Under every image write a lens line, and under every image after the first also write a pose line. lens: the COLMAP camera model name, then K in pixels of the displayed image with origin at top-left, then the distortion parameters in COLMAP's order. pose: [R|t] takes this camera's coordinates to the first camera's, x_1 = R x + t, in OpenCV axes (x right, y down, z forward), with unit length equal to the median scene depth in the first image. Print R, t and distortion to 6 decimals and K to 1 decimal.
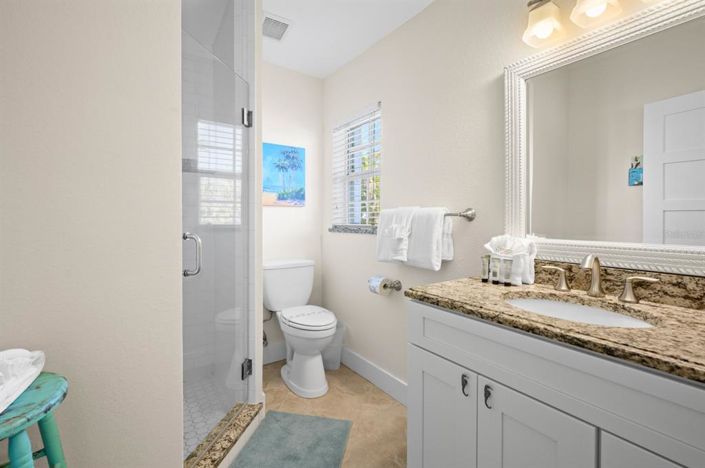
lens RADIAL K [[303.5, 0, 352.2], [0, 303.5, 216.9], [0, 0, 1]] dist [-0.000038, 0.000001]
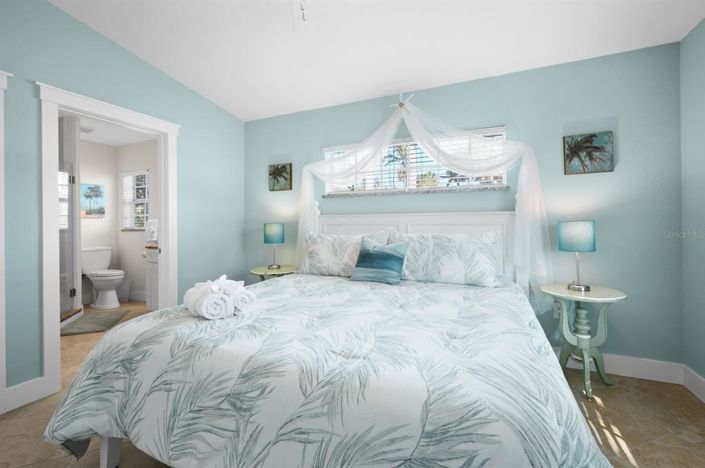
lens RADIAL K [[310.2, 0, 351.6], [0, 310.2, 221.5], [0, 0, 1]] dist [-0.001782, -0.000403]
pose [[0.868181, -0.009110, 0.496164, 0.229800], [0.011314, 0.999935, -0.001437, 0.007898], [-0.496119, 0.006861, 0.868227, -1.496364]]
